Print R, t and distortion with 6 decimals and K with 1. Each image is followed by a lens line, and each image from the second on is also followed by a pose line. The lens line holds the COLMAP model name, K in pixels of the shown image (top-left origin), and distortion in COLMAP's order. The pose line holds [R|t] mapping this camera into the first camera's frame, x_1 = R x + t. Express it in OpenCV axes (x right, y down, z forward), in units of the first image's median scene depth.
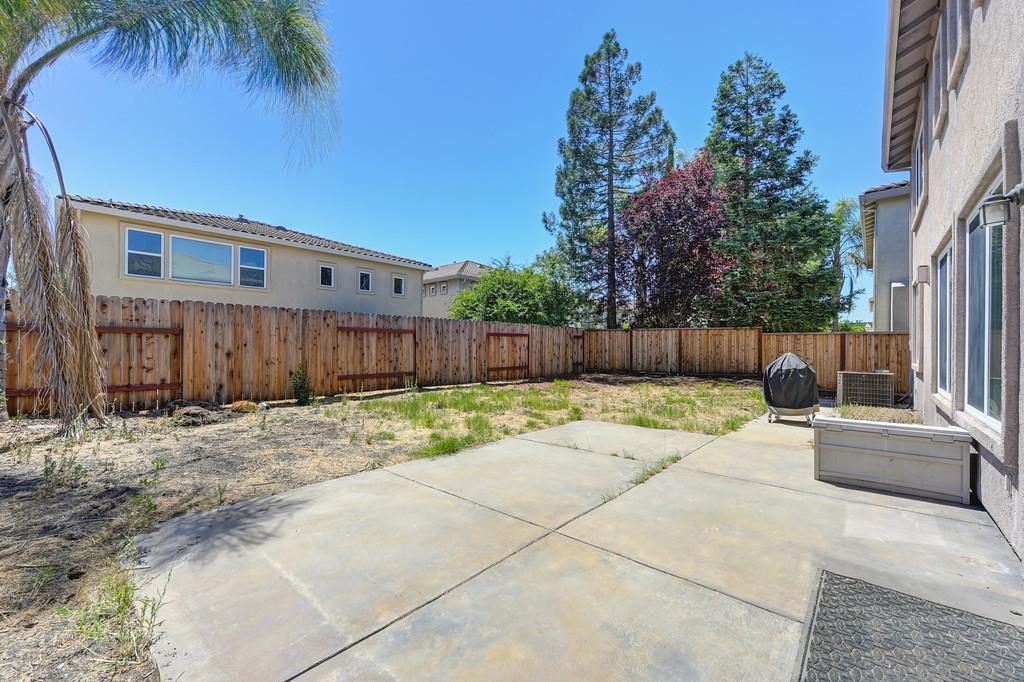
lens RADIAL K [[405.0, 0, 515.4], [0, 405.0, 346.5], [0, 0, 1]] dist [-0.001211, 0.000149]
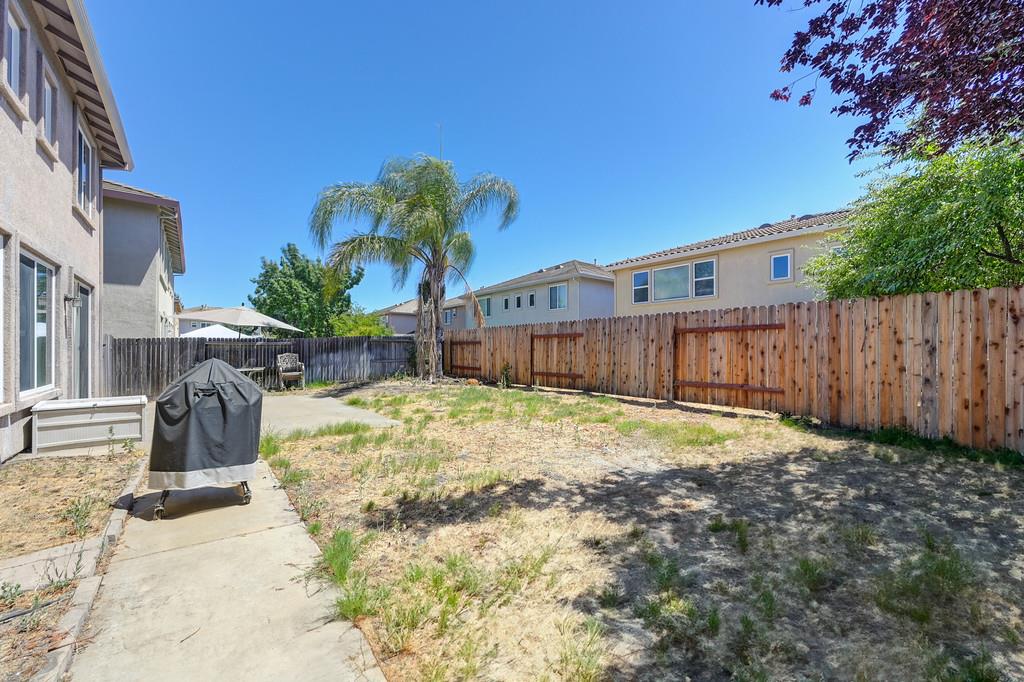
lens RADIAL K [[405.0, 0, 515.1], [0, 405.0, 347.3], [0, 0, 1]] dist [-0.001211, 0.000149]
pose [[-0.169819, -0.009914, -0.985425, 0.851642], [0.000075, 0.999949, -0.010073, 0.004969], [0.985475, -0.001784, -0.169810, 1.114246]]
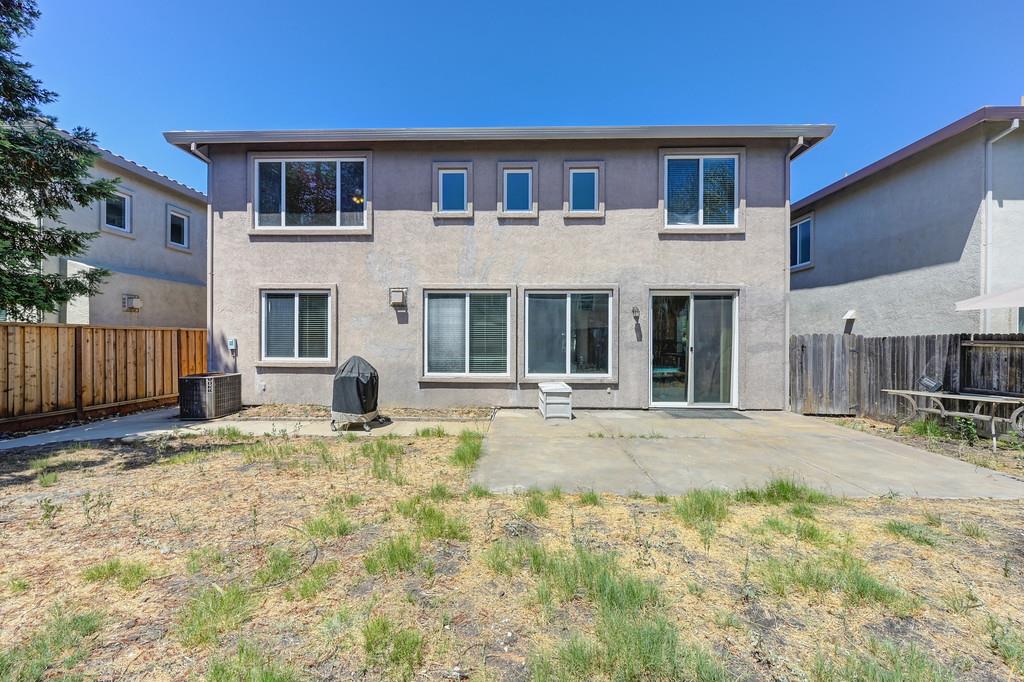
lens RADIAL K [[405.0, 0, 514.8], [0, 405.0, 339.3], [0, 0, 1]] dist [-0.001211, 0.000149]
pose [[-0.643467, -0.010168, 0.765406, -0.227230], [-0.009201, 0.999942, 0.005549, -0.024844], [-0.765418, -0.003472, -0.643524, 1.025284]]
